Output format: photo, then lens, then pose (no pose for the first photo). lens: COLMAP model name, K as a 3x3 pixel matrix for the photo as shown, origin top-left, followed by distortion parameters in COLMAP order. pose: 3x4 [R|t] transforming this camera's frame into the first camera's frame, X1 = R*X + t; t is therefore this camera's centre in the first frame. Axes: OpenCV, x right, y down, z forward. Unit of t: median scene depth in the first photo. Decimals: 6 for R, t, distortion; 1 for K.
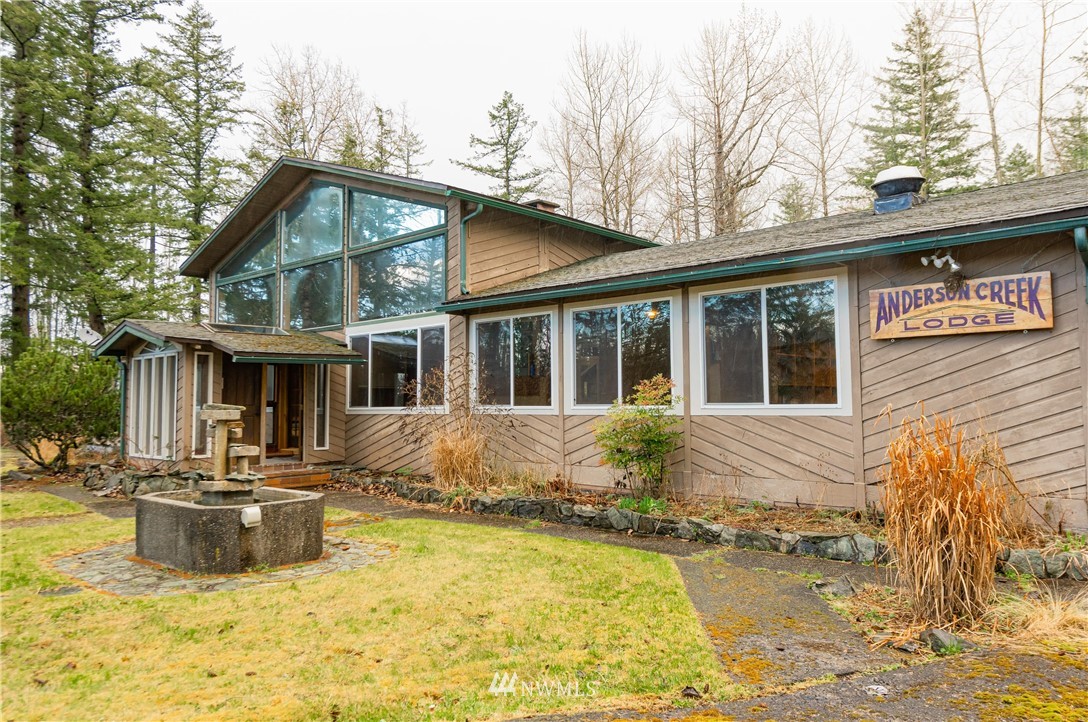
lens RADIAL K [[760.9, 0, 544.0], [0, 760.9, 361.0], [0, 0, 1]] dist [0.032214, -0.023765]
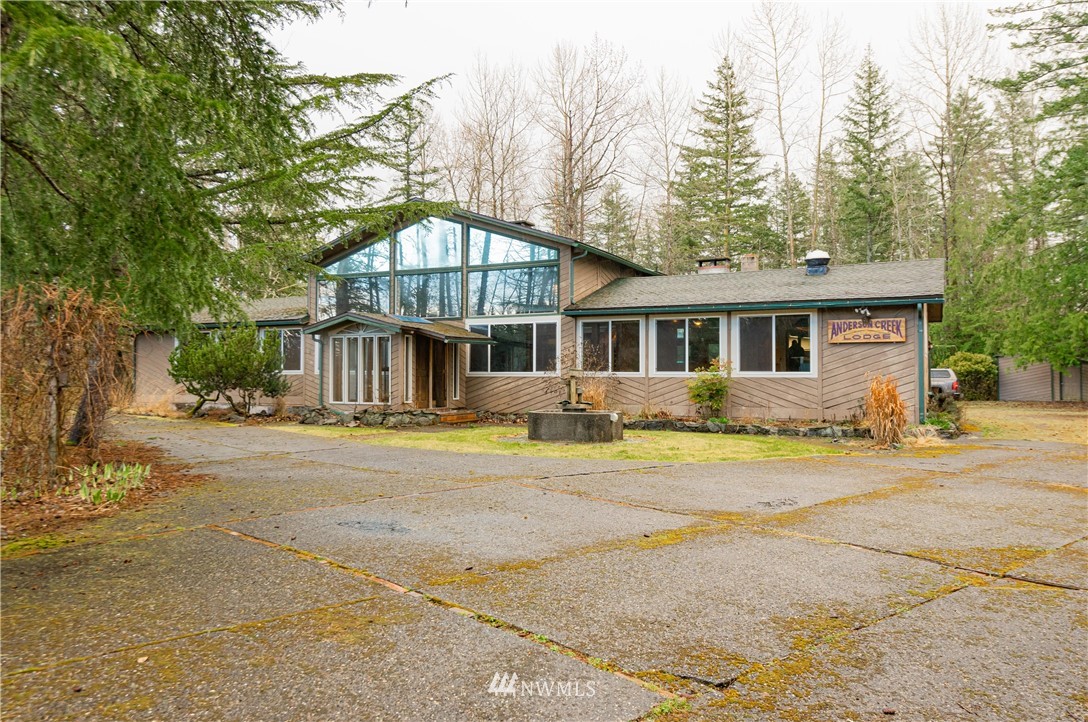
lens RADIAL K [[760.9, 0, 544.0], [0, 760.9, 361.0], [0, 0, 1]] dist [0.032214, -0.023765]
pose [[0.960696, 0.015189, 0.277187, -0.619146], [-0.025732, 0.999076, 0.034438, -0.019497], [-0.276408, -0.040217, 0.960199, -0.568809]]
